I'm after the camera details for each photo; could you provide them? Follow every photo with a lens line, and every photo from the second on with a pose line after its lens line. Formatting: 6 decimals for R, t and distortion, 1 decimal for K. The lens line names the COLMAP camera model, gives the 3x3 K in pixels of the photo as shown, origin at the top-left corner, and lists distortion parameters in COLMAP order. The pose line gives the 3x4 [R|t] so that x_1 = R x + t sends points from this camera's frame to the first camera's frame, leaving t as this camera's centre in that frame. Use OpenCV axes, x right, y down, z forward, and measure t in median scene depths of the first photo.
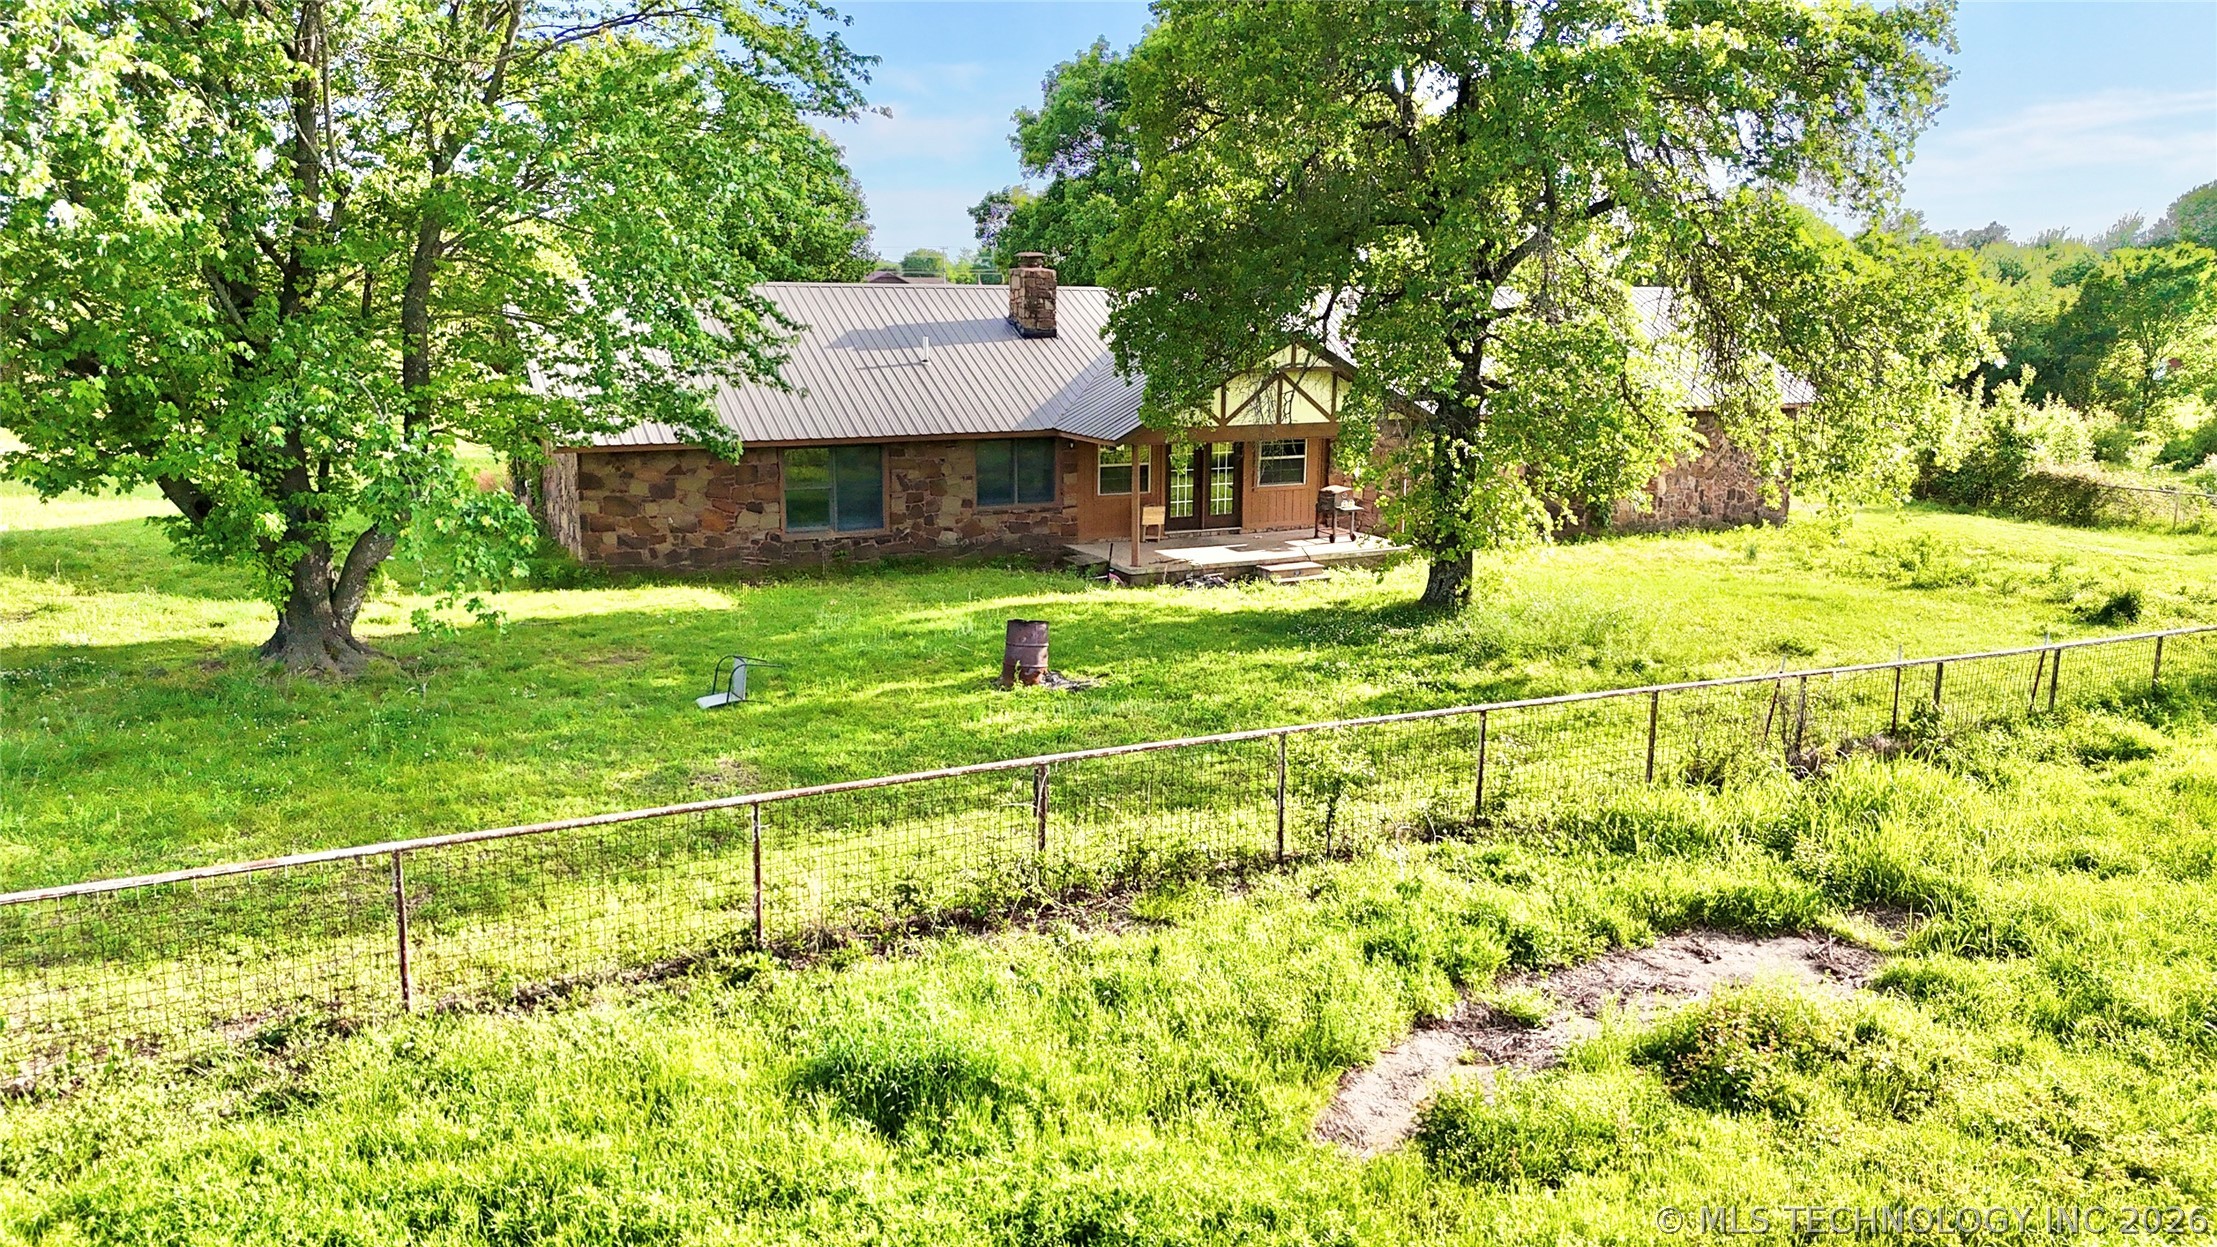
lens RADIAL K [[1632.3, 0, 1104.6], [0, 1632.3, 624.2], [0, 0, 1]] dist [0.062071, -0.059035]
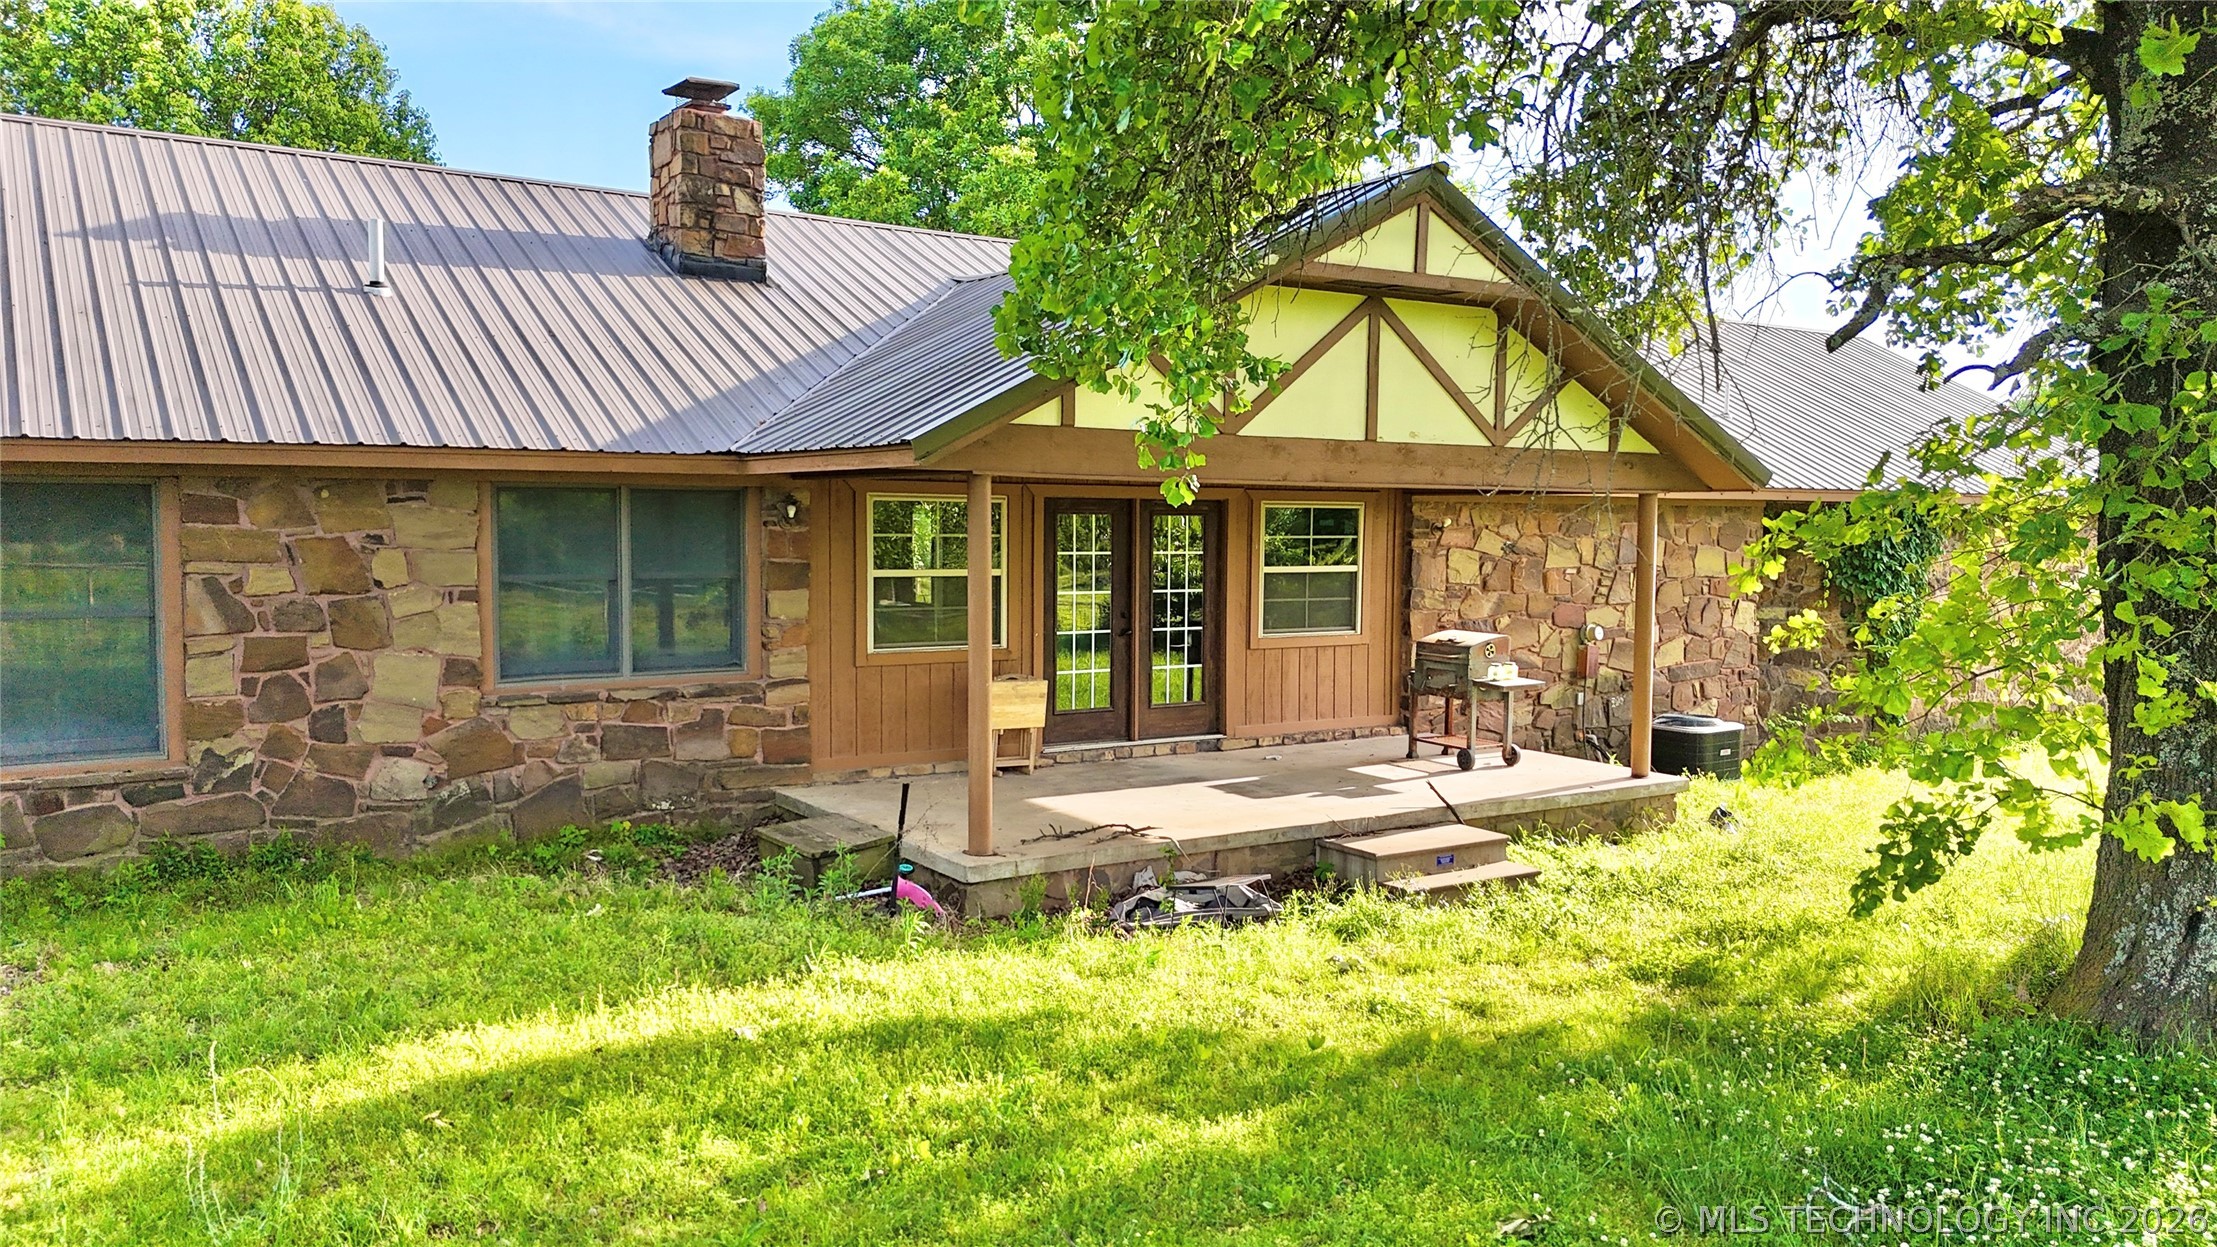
lens RADIAL K [[1632.3, 0, 1102.5], [0, 1632.3, 626.7], [0, 0, 1]] dist [0.062071, -0.059035]
pose [[0.992278, -0.007829, 0.123784, 0.003213], [0.024201, 0.991044, -0.131321, -0.035844], [-0.121647, 0.133303, 0.983581, 0.649125]]
